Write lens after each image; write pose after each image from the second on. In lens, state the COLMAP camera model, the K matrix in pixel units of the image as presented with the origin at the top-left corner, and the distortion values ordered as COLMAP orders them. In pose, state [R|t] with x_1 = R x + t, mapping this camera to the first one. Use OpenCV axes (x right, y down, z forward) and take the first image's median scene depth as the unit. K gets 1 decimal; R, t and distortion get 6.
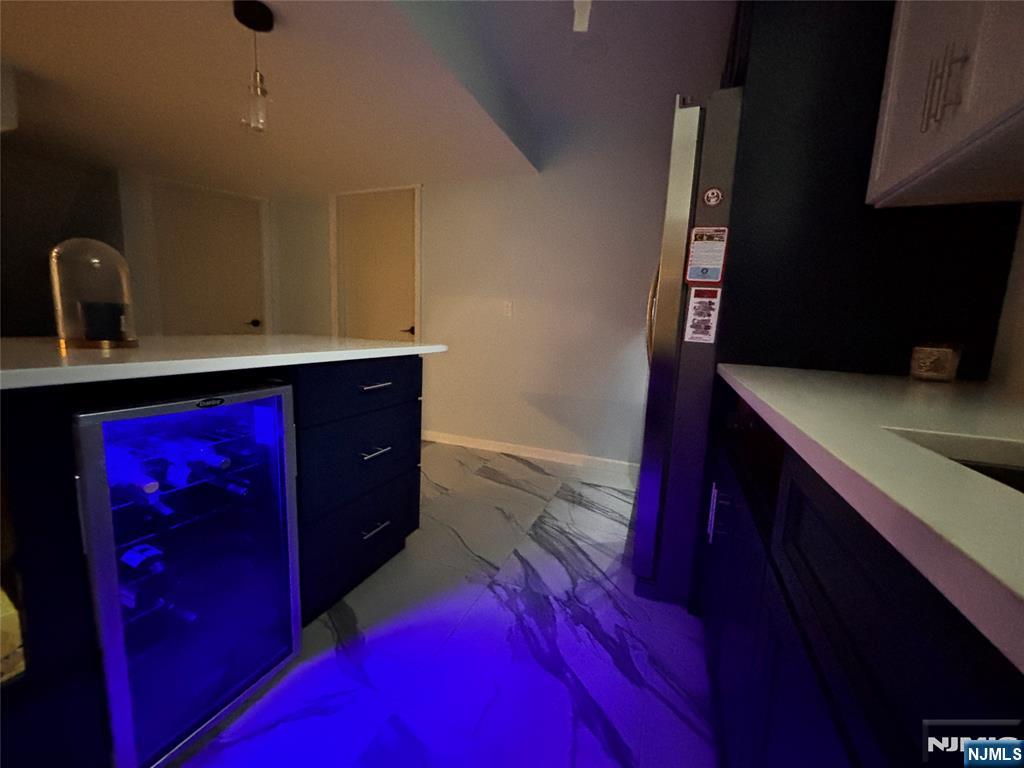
lens RADIAL K [[412.0, 0, 512.0], [0, 412.0, 384.0], [0, 0, 1]] dist [0.006358, -0.001581]
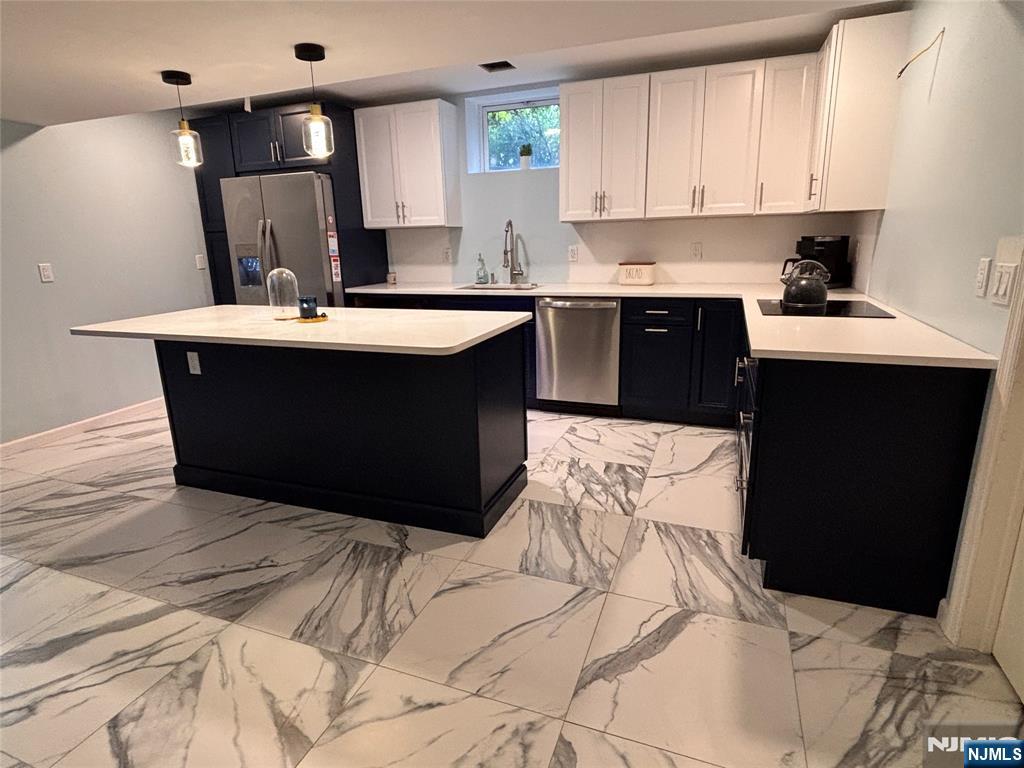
lens RADIAL K [[546.9, 0, 512.3], [0, 546.9, 381.4], [0, 0, 1]] dist [-0.000726, -0.000072]
pose [[-0.009881, -0.288712, 0.957365, -2.704047], [0.170698, 0.942872, 0.286103, -0.286408], [-0.985274, 0.166247, 0.039966, 0.000538]]
